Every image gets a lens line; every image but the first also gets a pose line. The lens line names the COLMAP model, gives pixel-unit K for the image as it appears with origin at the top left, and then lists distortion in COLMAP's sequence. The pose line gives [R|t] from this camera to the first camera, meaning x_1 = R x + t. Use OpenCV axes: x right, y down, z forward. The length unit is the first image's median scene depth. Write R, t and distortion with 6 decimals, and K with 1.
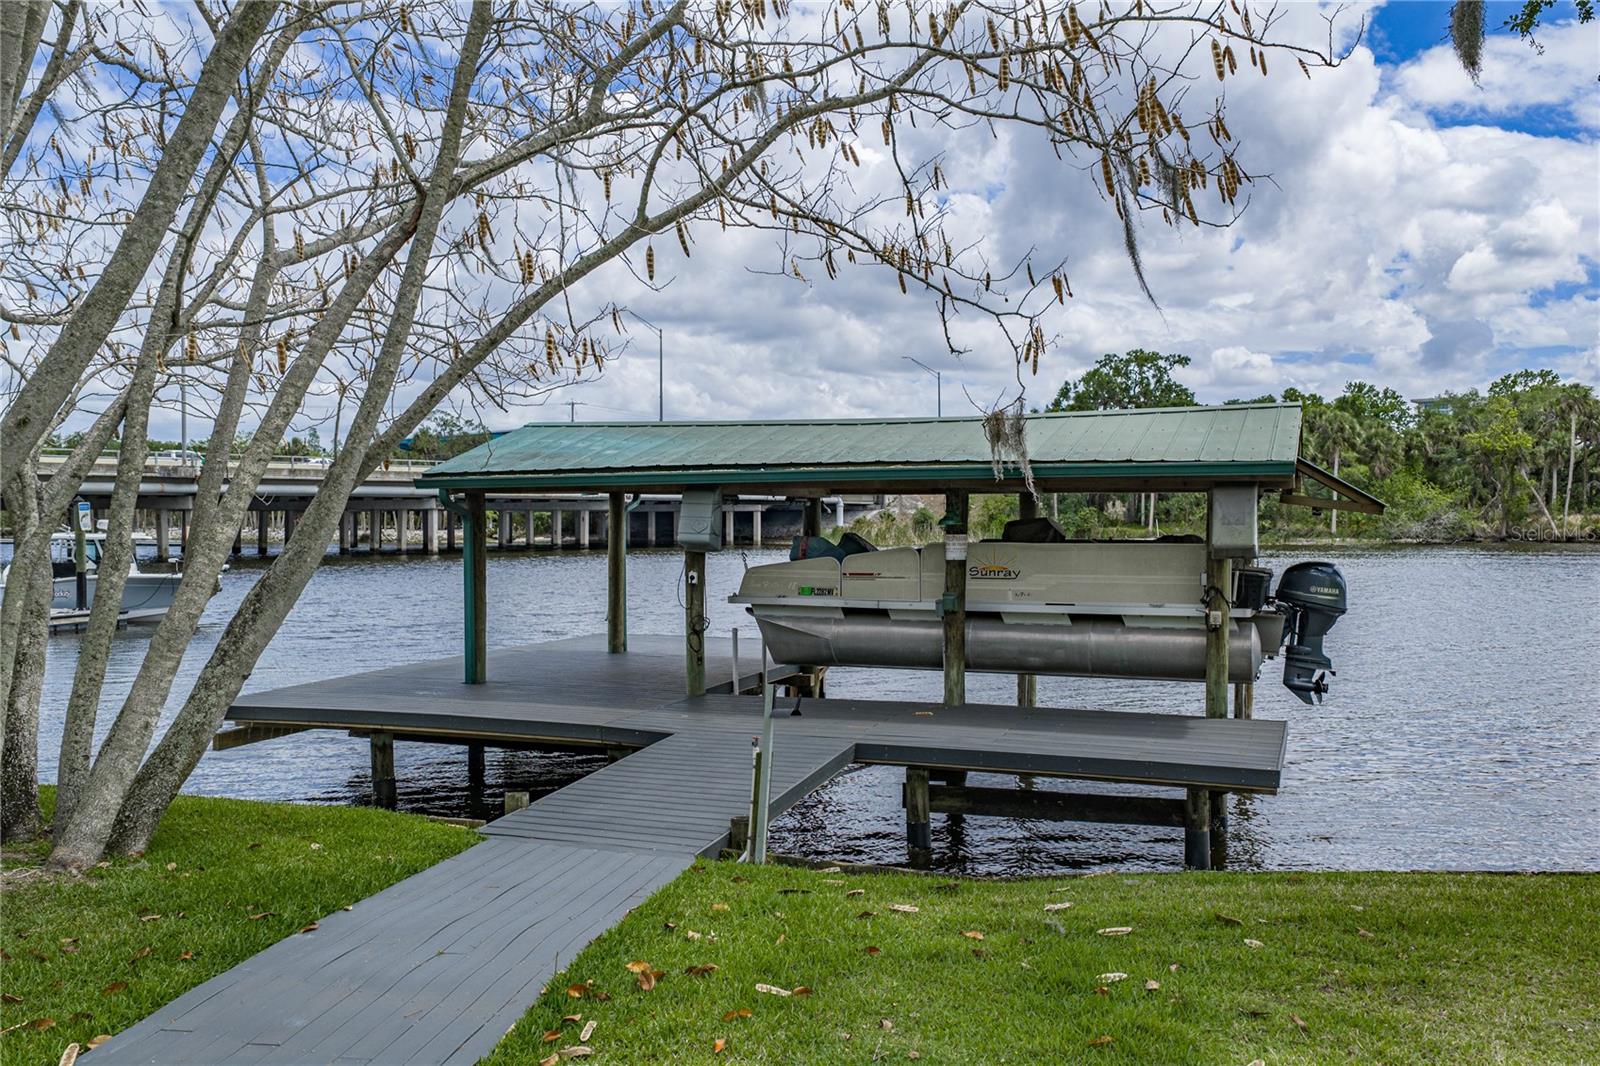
lens RADIAL K [[1323.2, 0, 799.5], [0, 1323.2, 528.8], [0, 0, 1]] dist [0.037667, -0.004032]
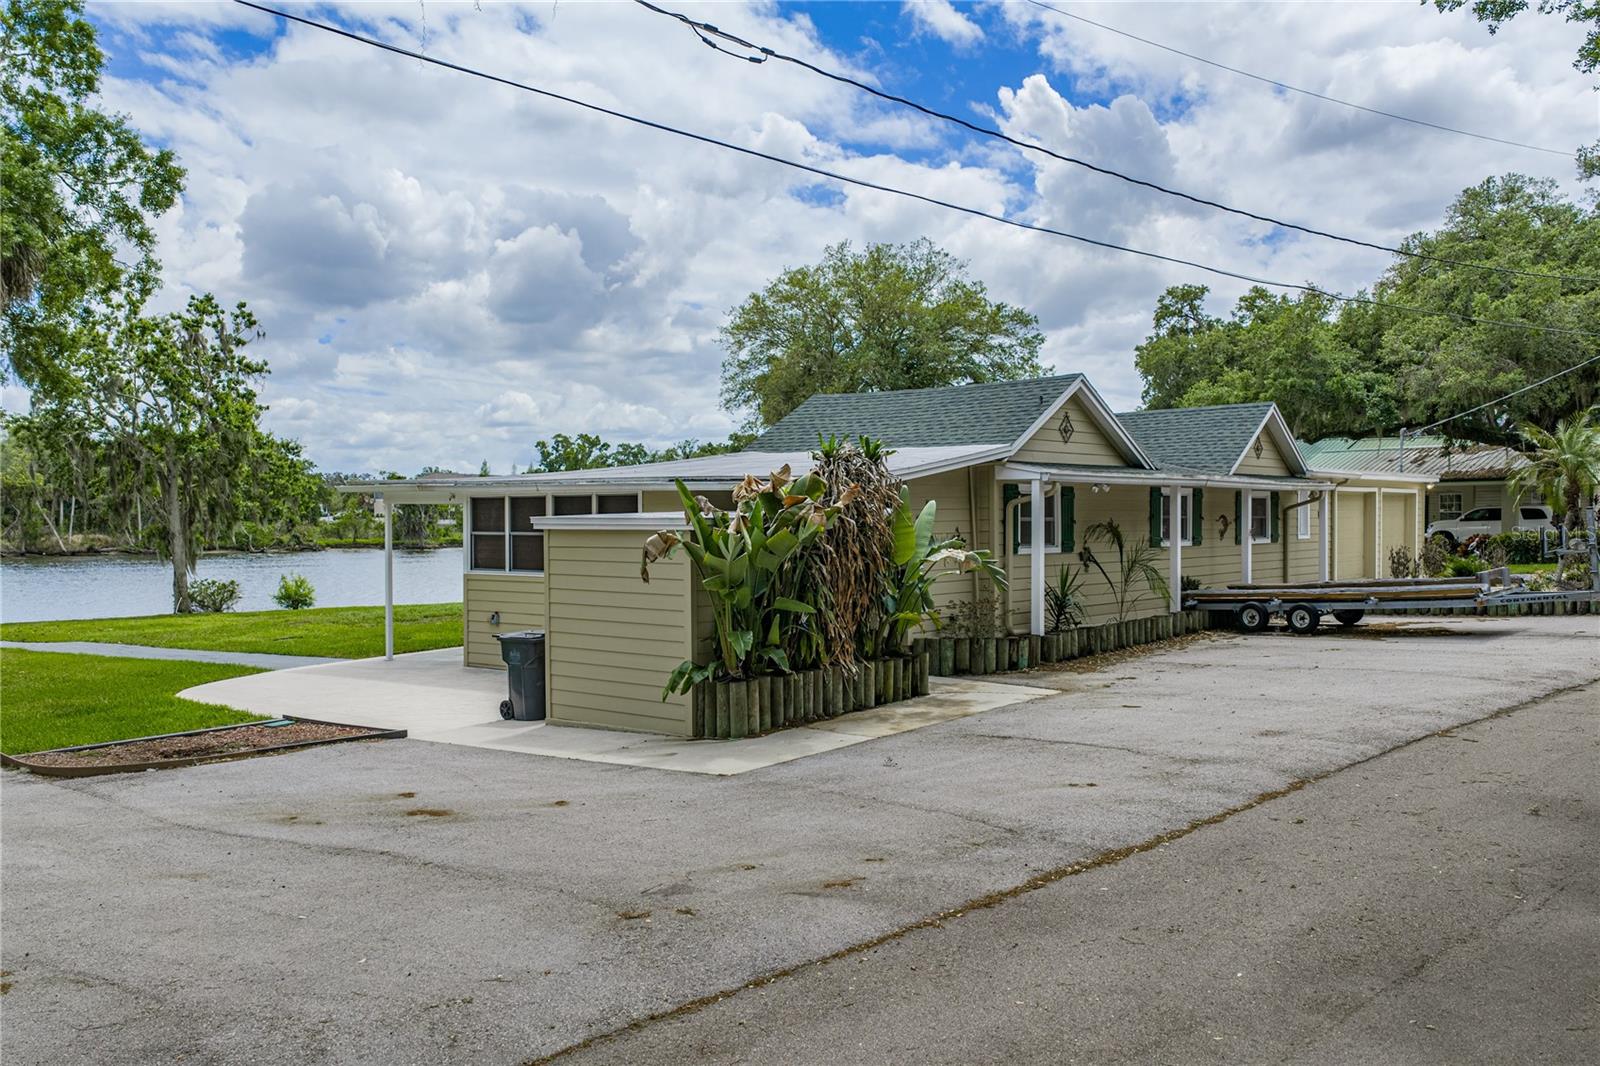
lens RADIAL K [[1323.2, 0, 791.1], [0, 1323.2, 537.1], [0, 0, 1]] dist [0.037667, -0.004032]
pose [[0.534337, -0.009231, 0.845221, -0.172427], [0.010292, 0.999937, 0.004415, -0.006809], [-0.845209, 0.006340, 0.534399, -0.323613]]
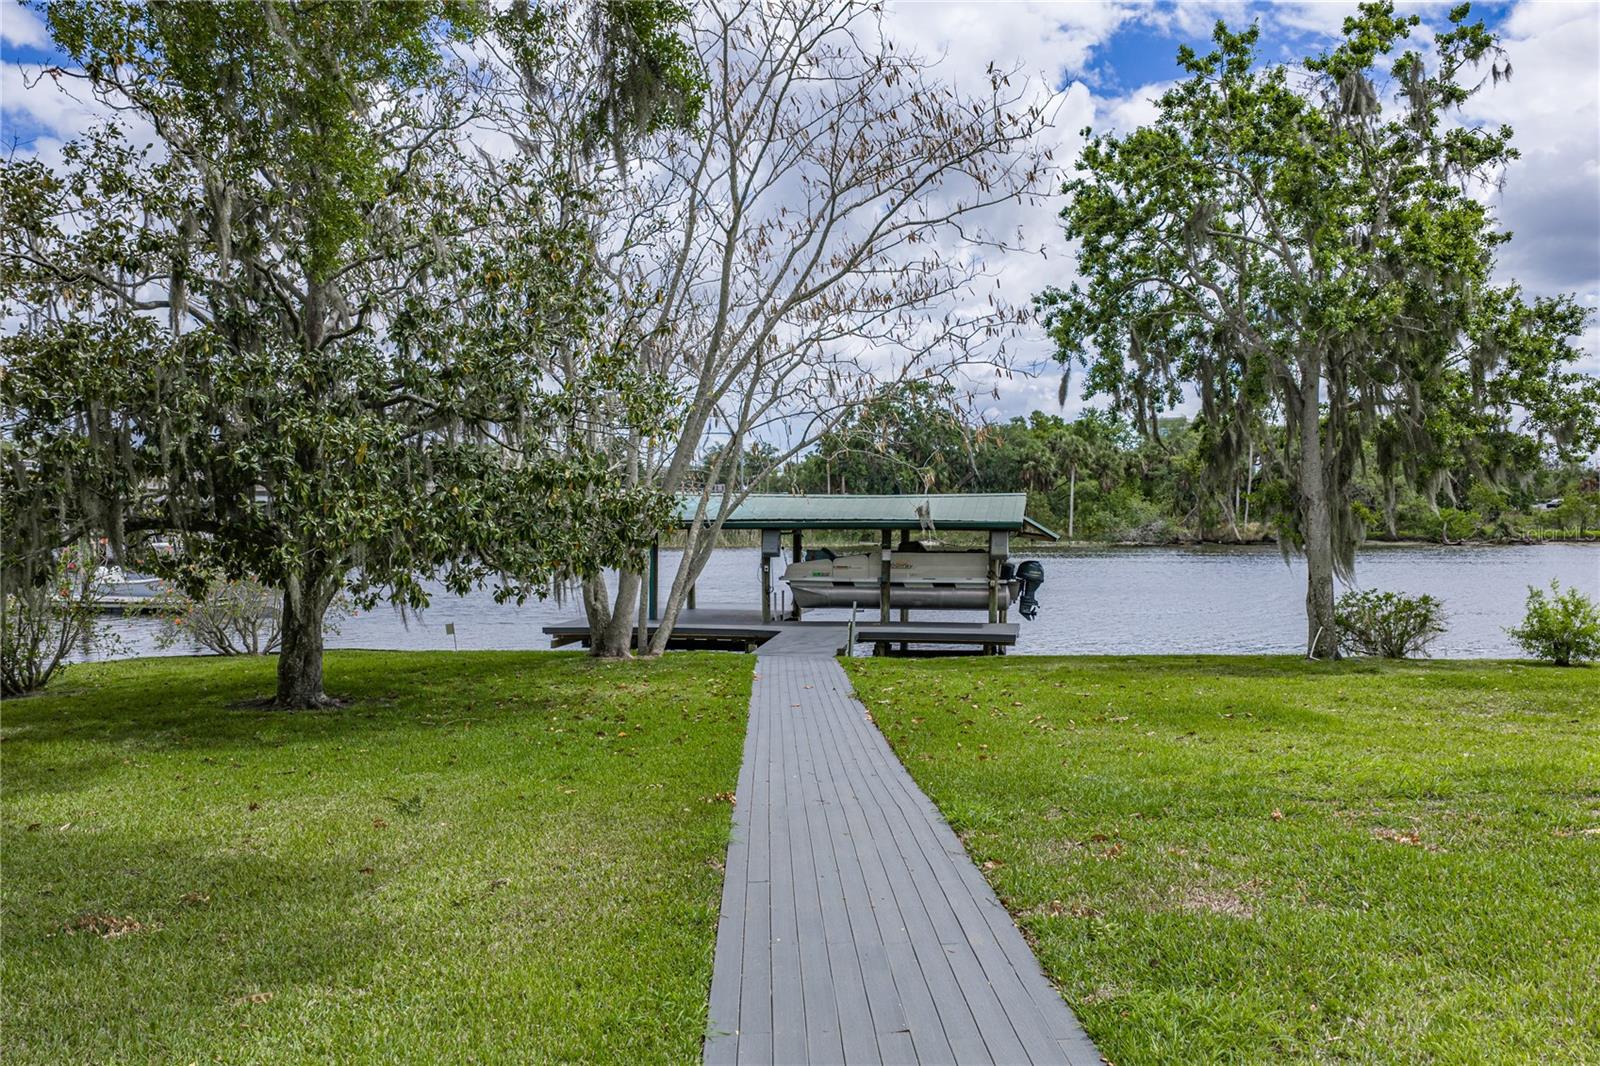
lens RADIAL K [[1323.2, 0, 797.1], [0, 1323.2, 536.3], [0, 0, 1]] dist [0.037667, -0.004032]
pose [[0.985225, -0.001038, 0.171259, -0.050573], [0.000237, 0.999989, 0.004703, -0.003521], [-0.171262, -0.004593, 0.985215, -0.147877]]
